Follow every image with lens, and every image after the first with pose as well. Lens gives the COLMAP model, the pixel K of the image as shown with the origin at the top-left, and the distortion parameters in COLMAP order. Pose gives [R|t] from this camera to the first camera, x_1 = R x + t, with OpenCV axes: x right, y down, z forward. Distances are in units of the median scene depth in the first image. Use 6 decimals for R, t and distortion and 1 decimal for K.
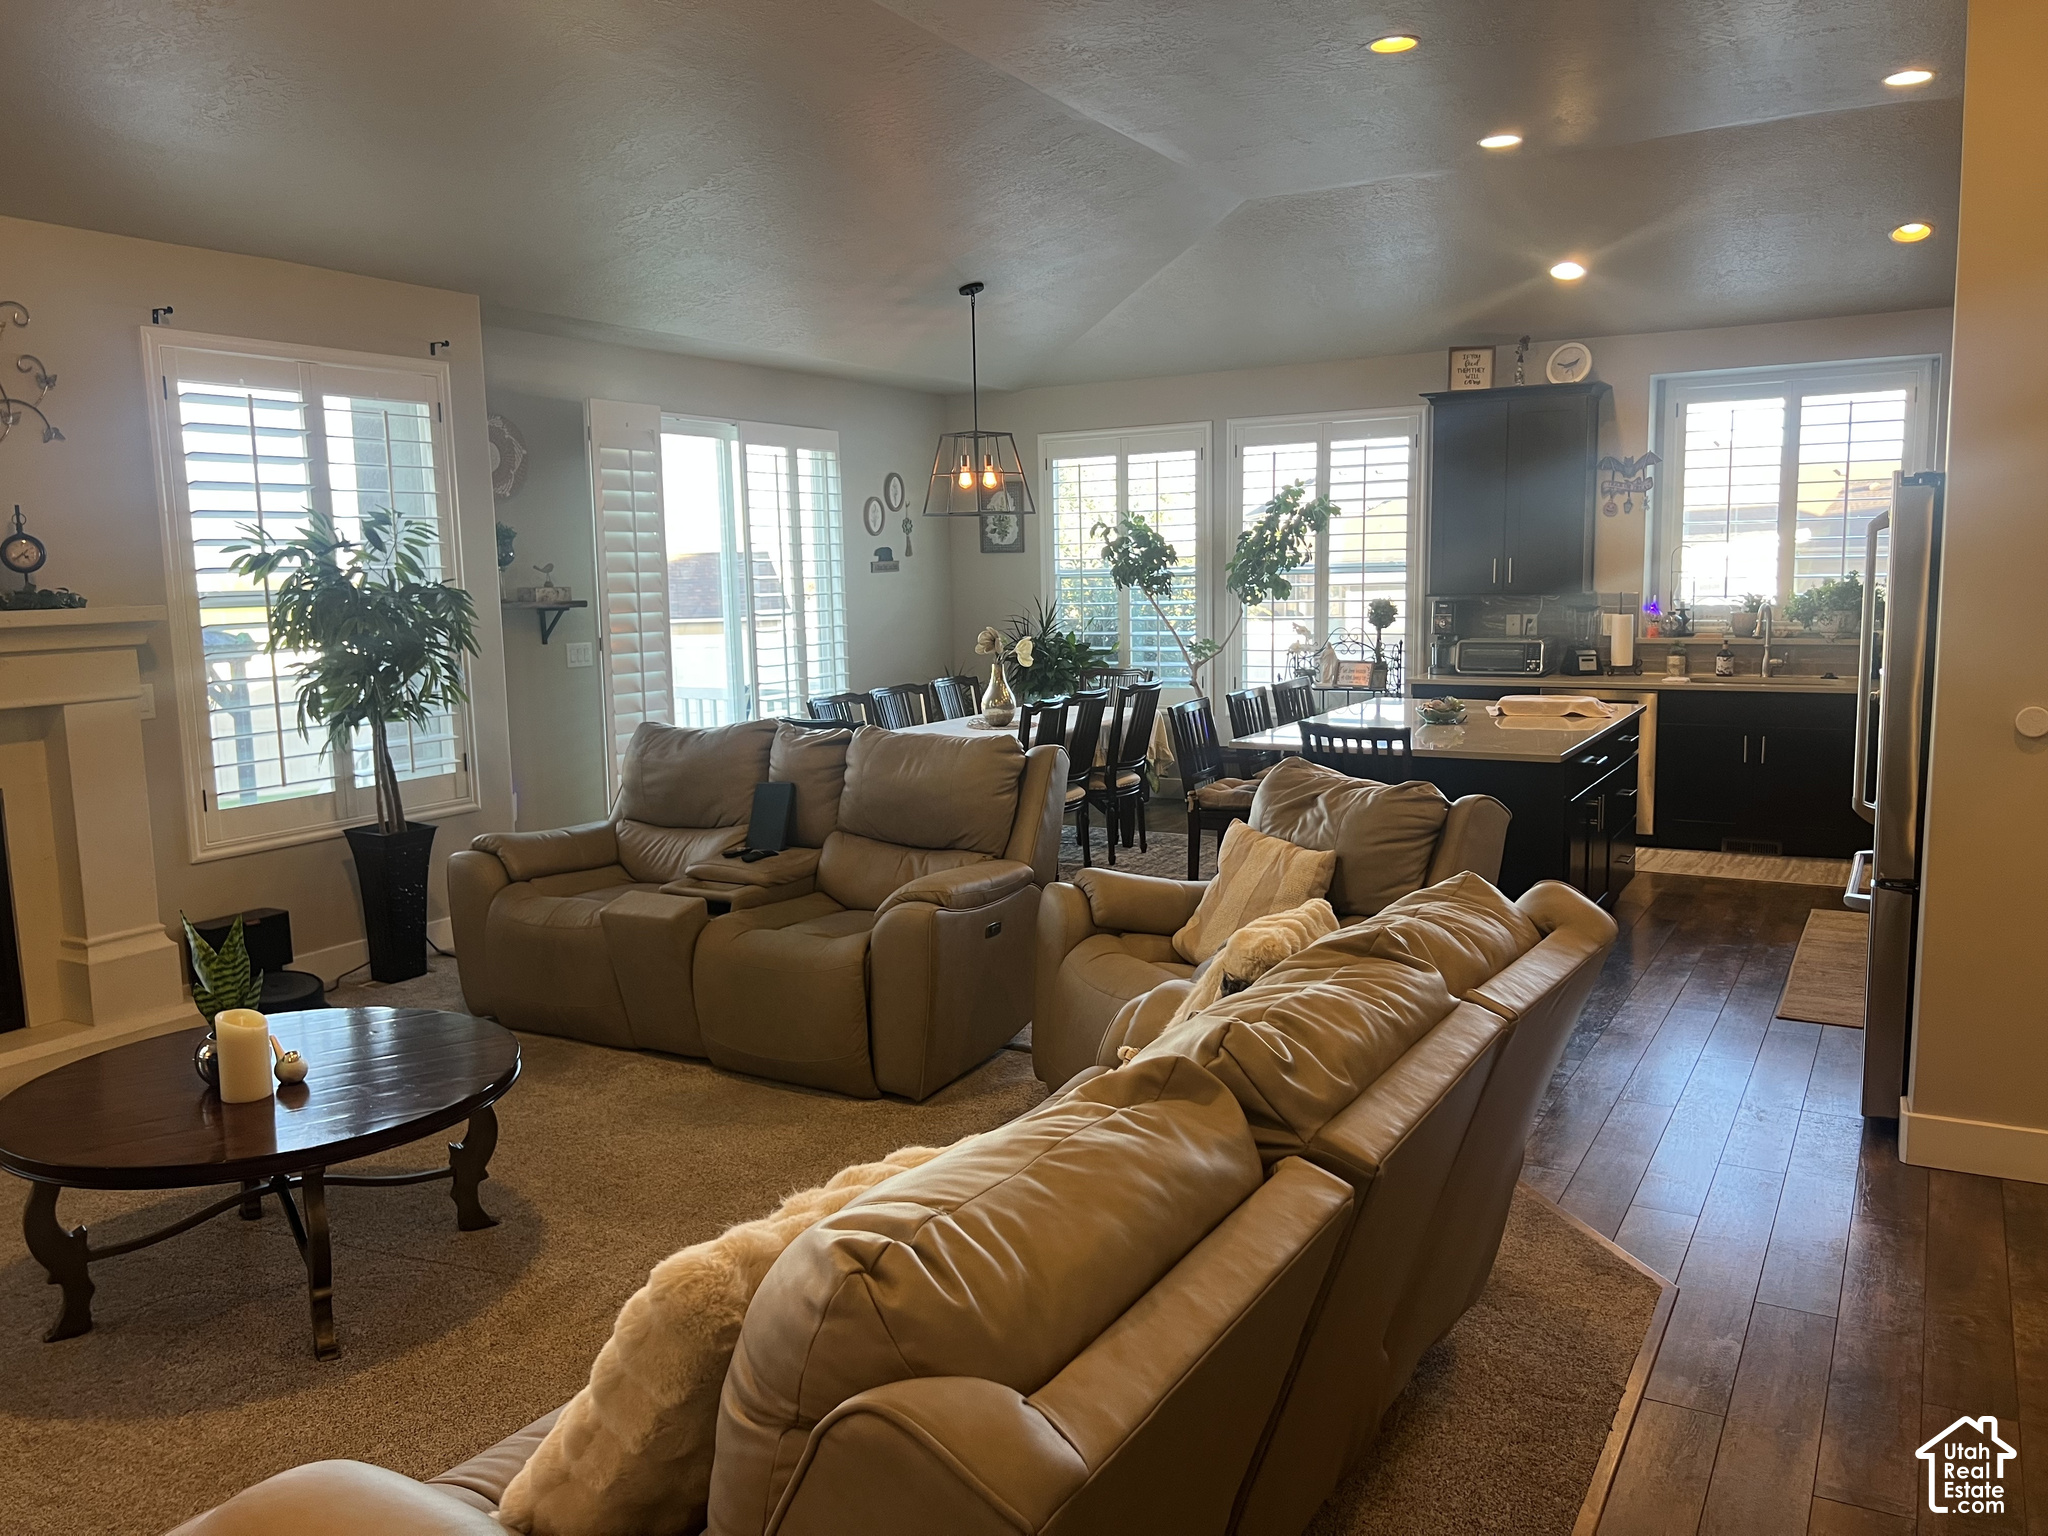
lens RADIAL K [[1554.7, 0, 1025.0], [0, 1554.7, 772.9], [0, 0, 1]] dist [0.065419, -0.086543]
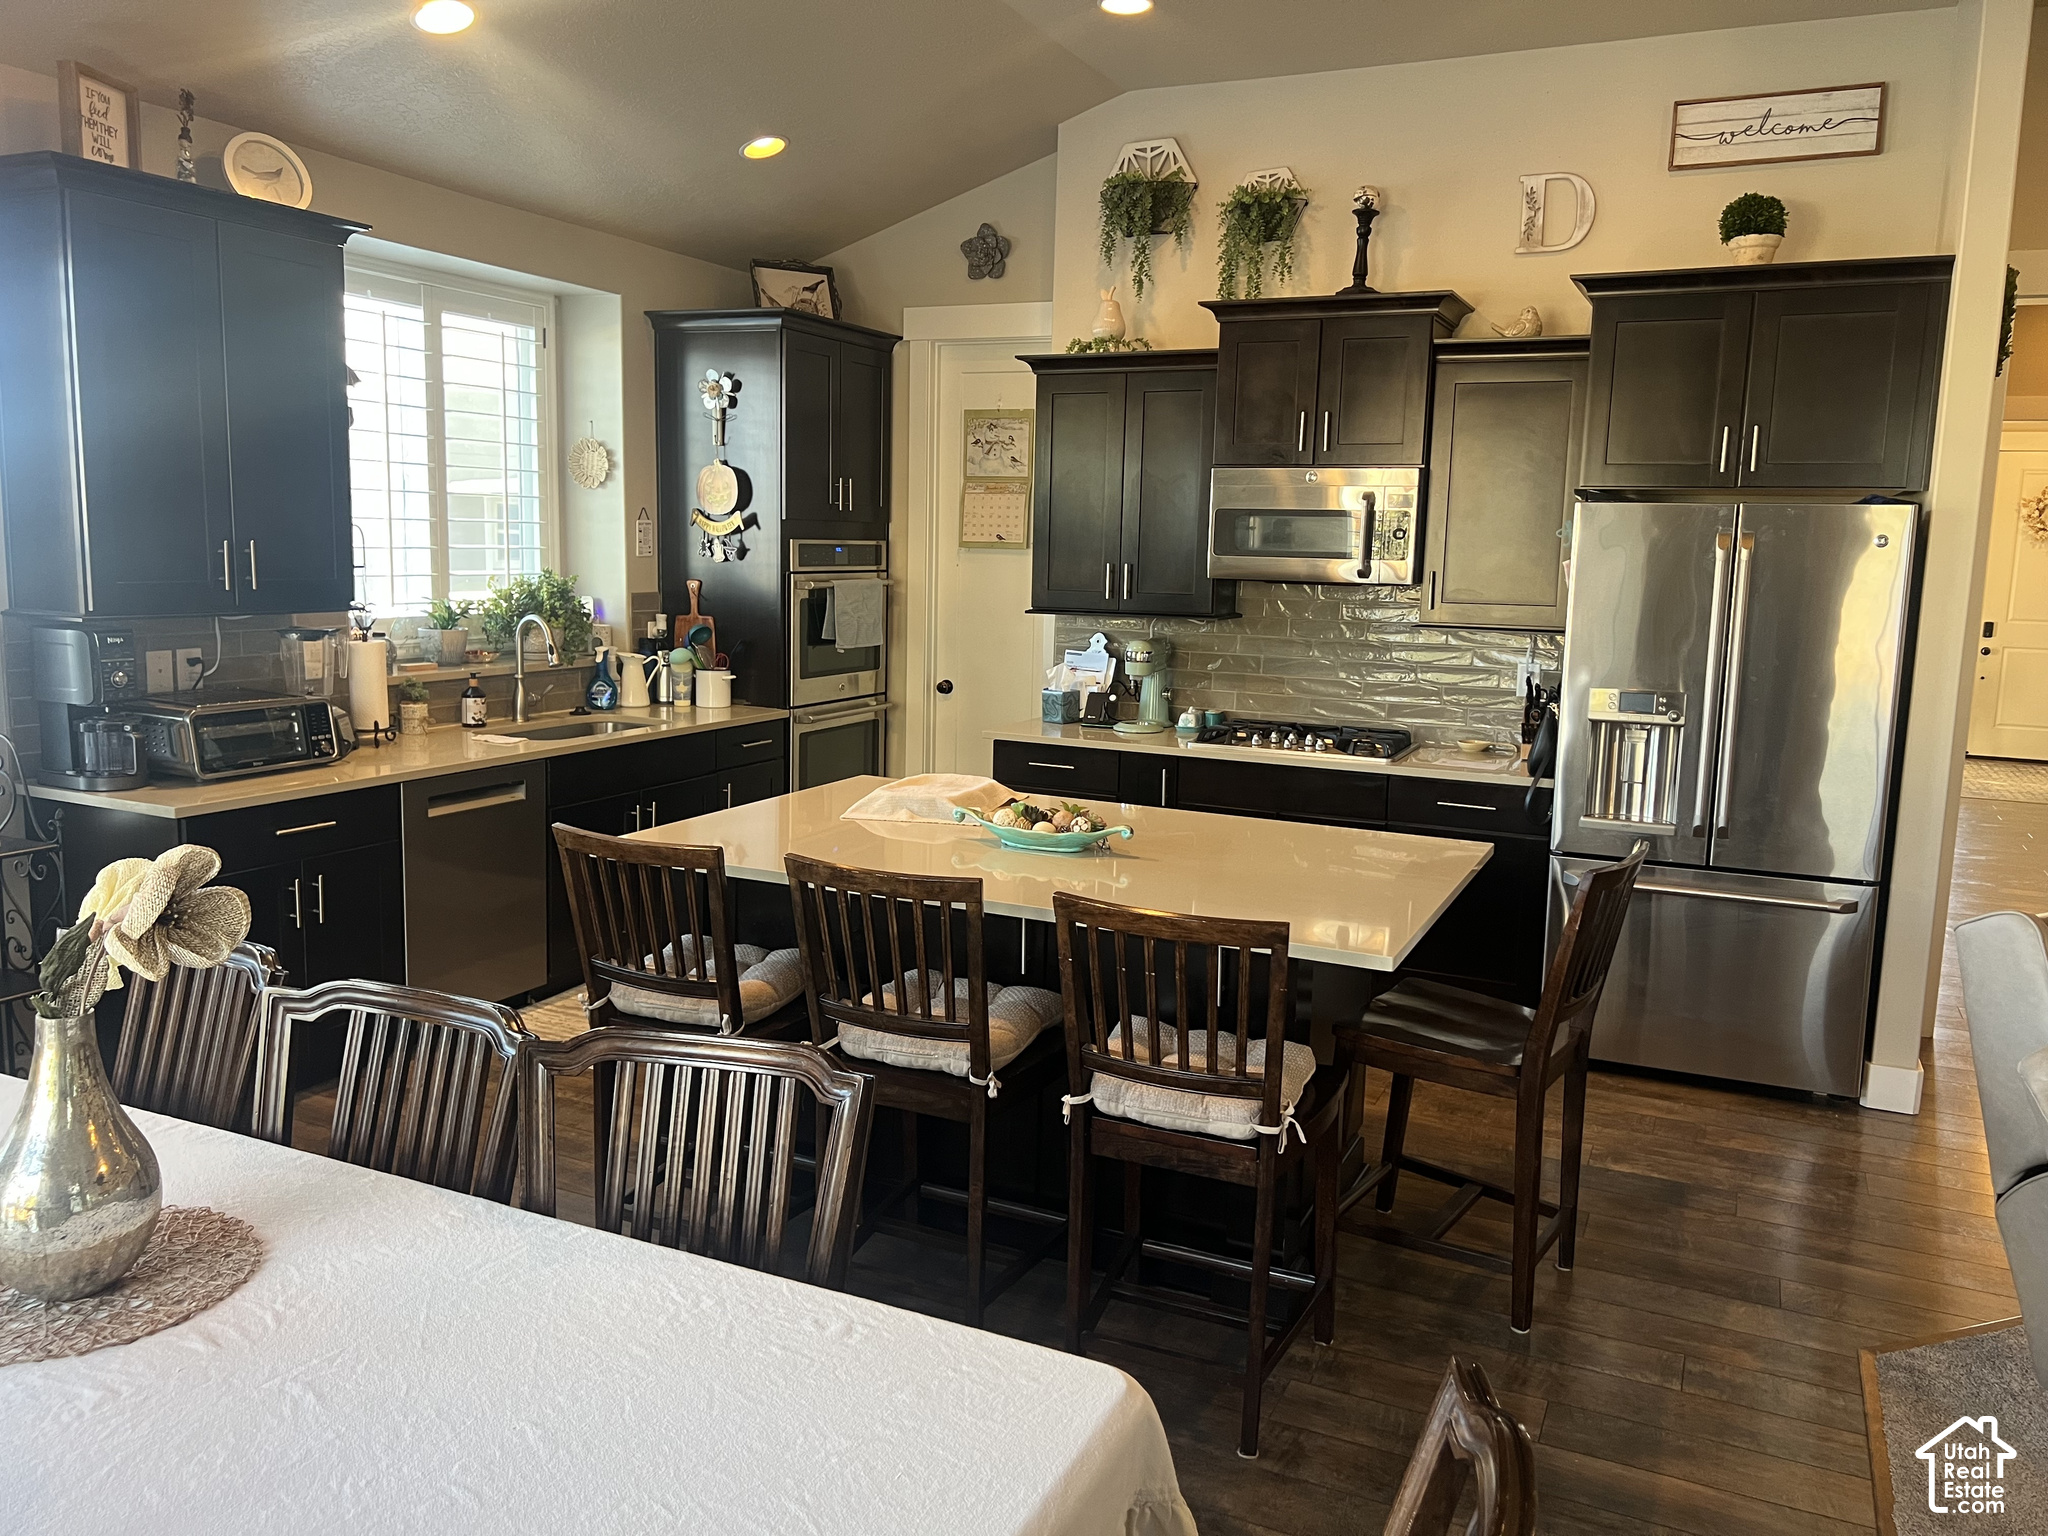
lens RADIAL K [[1519.9, 0, 1024.0], [0, 1519.9, 768.0], [0, 0, 1]] dist [0.029926, -0.002237]
pose [[-0.108800, -0.131168, 0.985372, -0.206003], [0.106515, 0.984011, 0.142748, -0.107207], [-0.988341, 0.120488, -0.093089, 0.800277]]
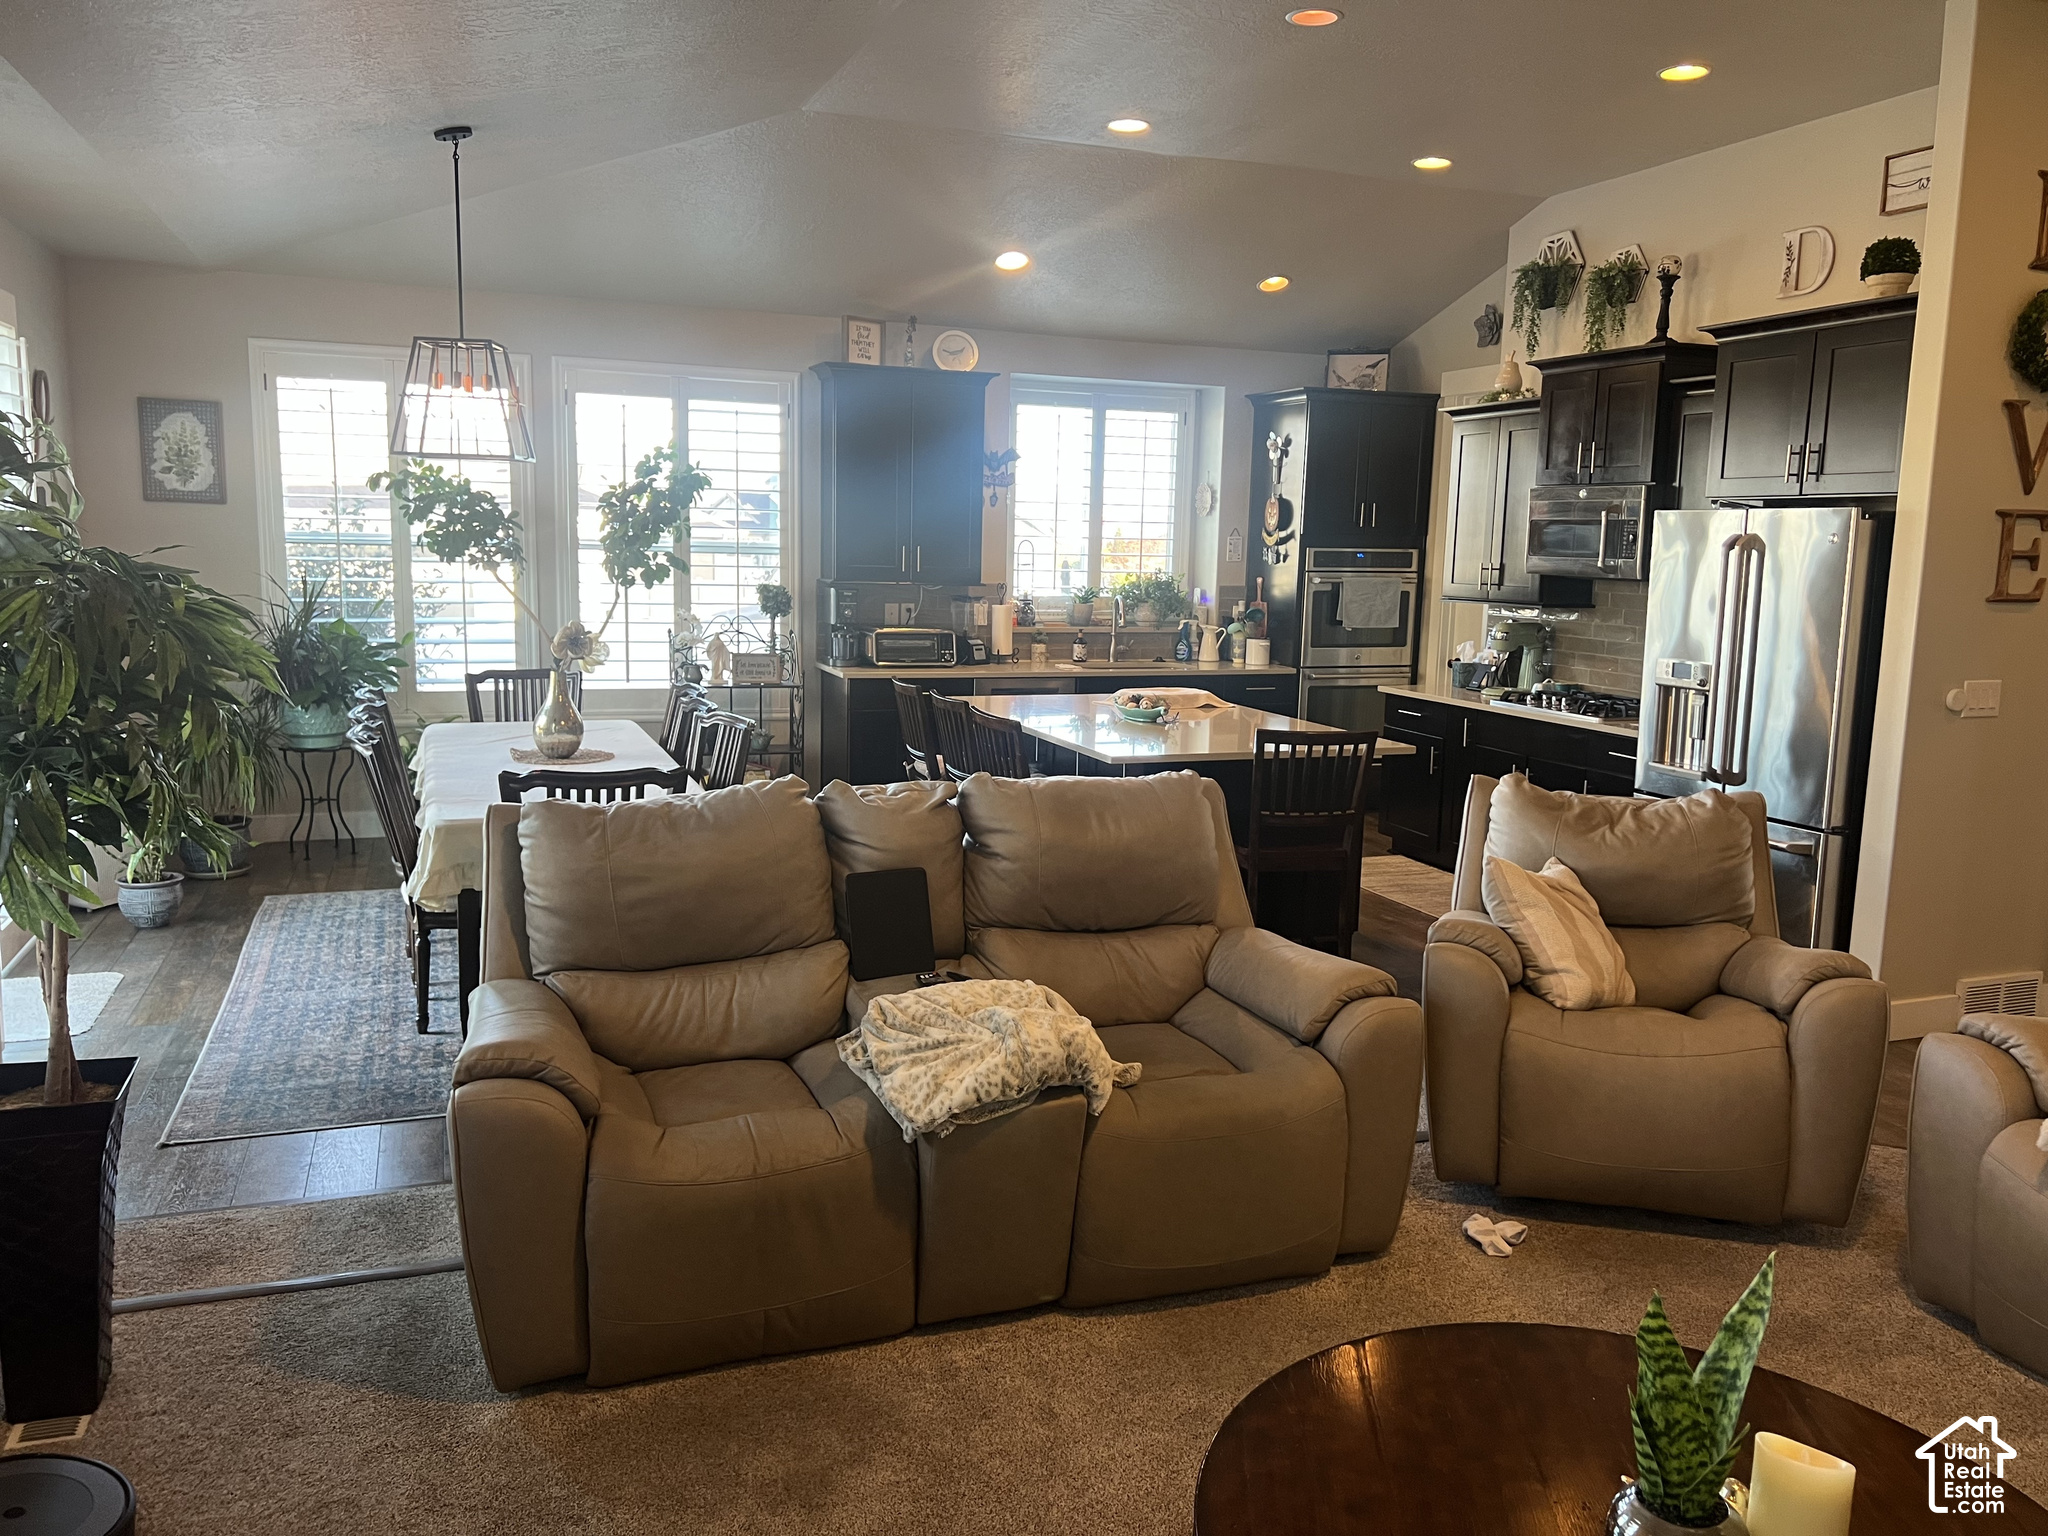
lens RADIAL K [[1557.8, 0, 1048.5], [0, 1557.8, 744.6], [0, 0, 1]] dist [0.068463, -0.078047]
pose [[0.617296, -0.068816, 0.783716, -0.400364], [0.067327, 0.997133, 0.034525, -0.041454], [-0.783845, 0.031453, 0.620160, 0.336046]]
